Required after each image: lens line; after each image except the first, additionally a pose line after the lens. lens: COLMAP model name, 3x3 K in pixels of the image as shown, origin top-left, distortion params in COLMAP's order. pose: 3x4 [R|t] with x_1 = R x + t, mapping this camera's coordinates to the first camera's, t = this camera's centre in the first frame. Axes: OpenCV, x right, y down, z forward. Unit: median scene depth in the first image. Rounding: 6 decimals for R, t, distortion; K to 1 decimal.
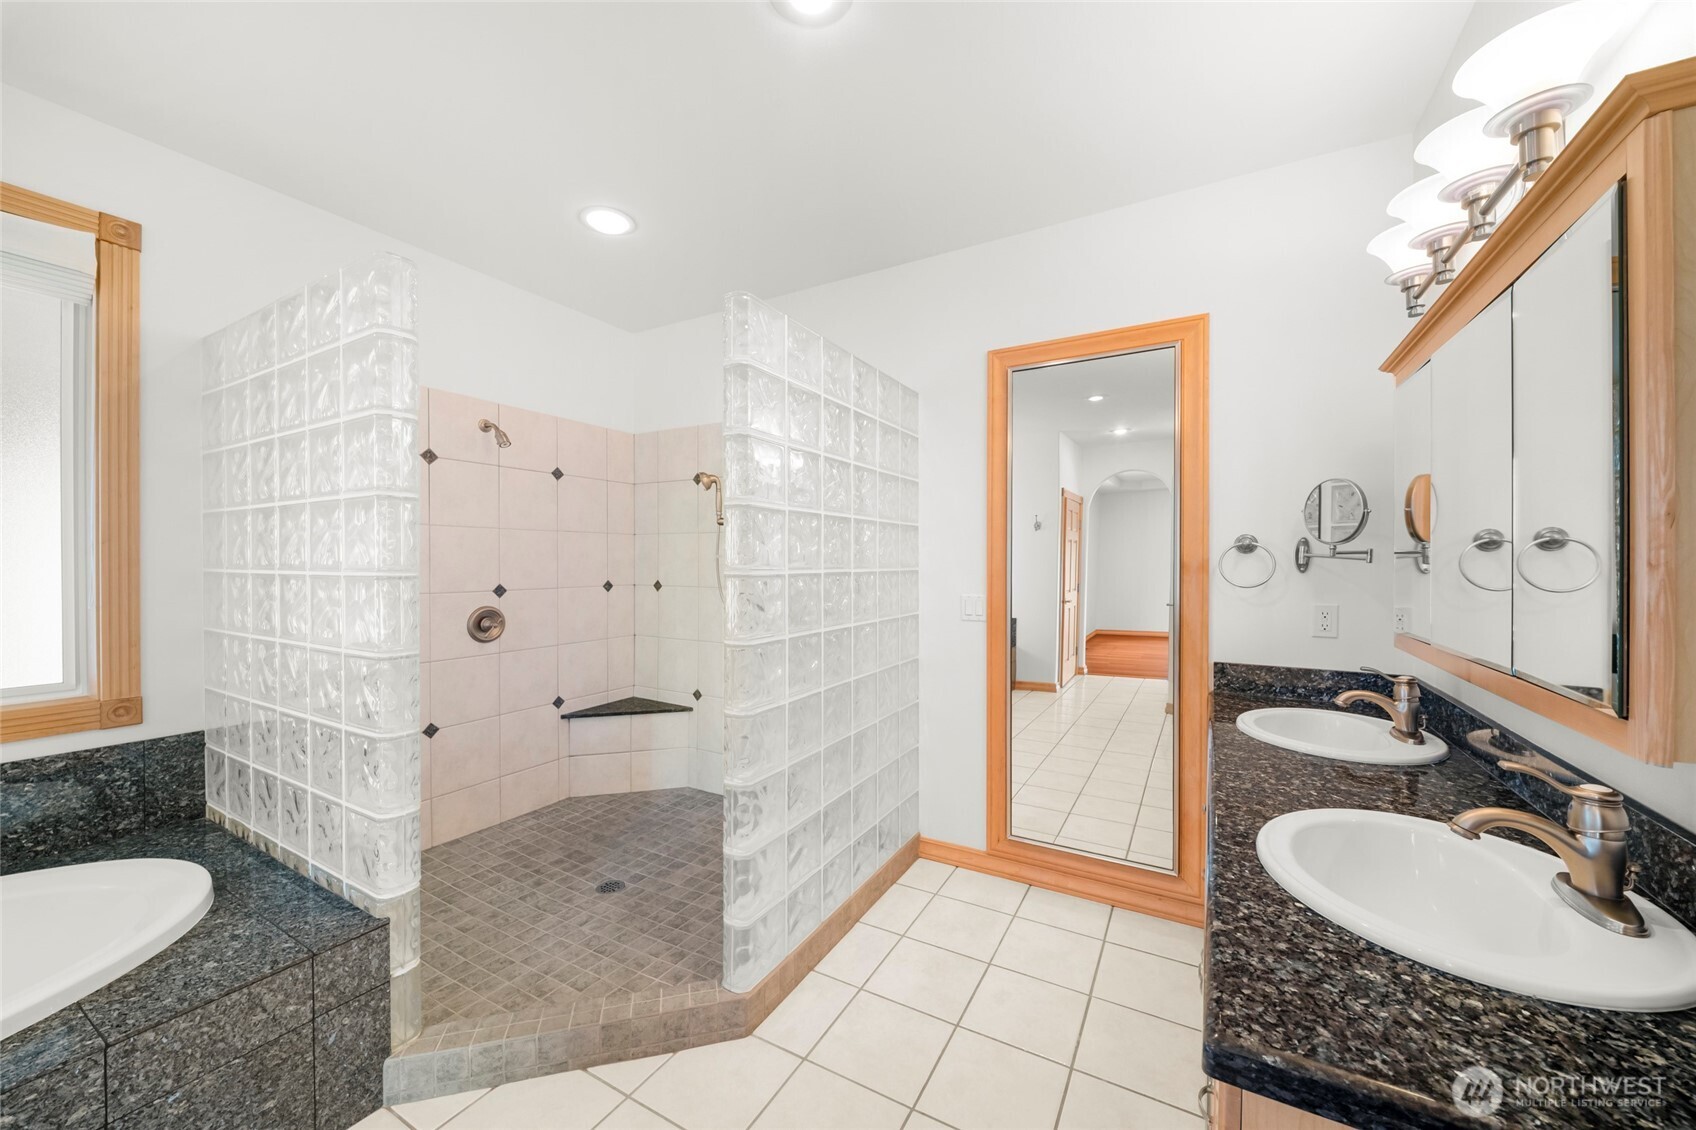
lens RADIAL K [[601.4, 0, 842.3], [0, 601.4, 572.3], [0, 0, 1]] dist [0.000283, -0.001727]
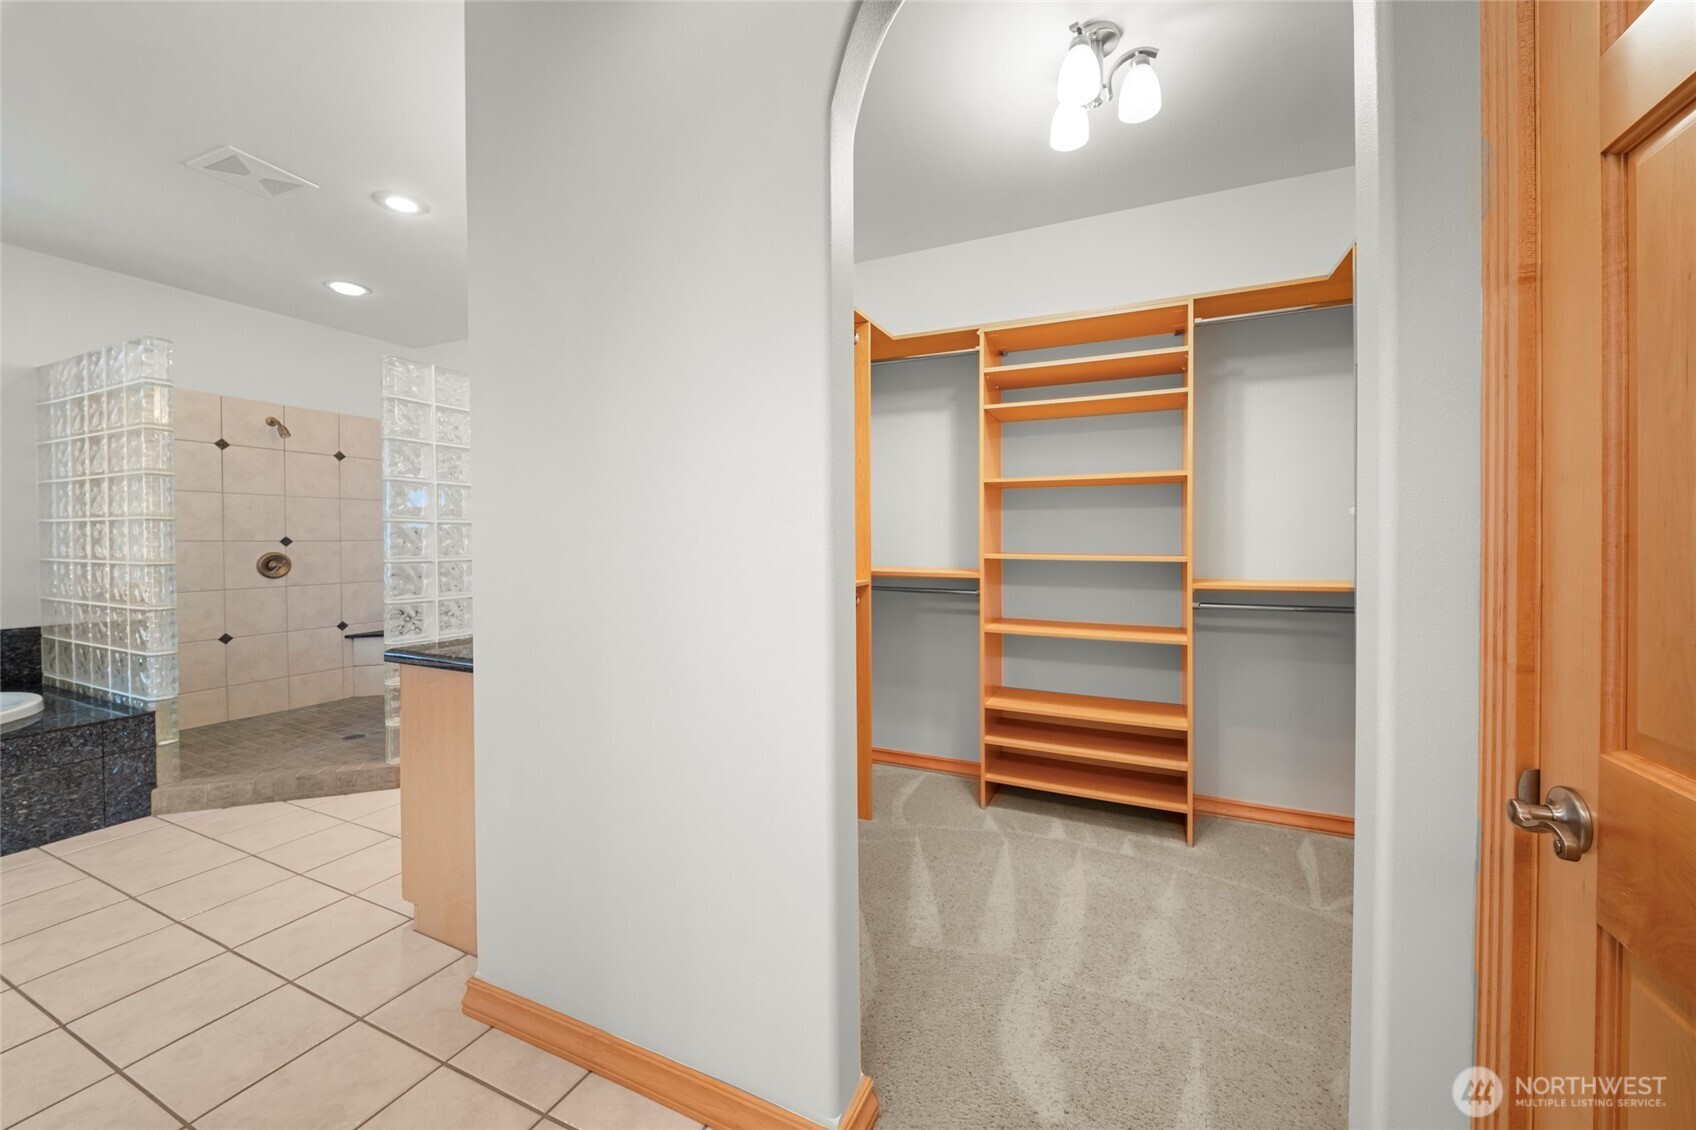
lens RADIAL K [[601.4, 0, 857.8], [0, 601.4, 551.7], [0, 0, 1]] dist [0.000283, -0.001727]
pose [[0.993994, -0.006971, 0.109217, 0.894280], [0.006695, 0.999973, 0.002892, 0.090452], [-0.109234, -0.002144, 0.994014, -0.787931]]
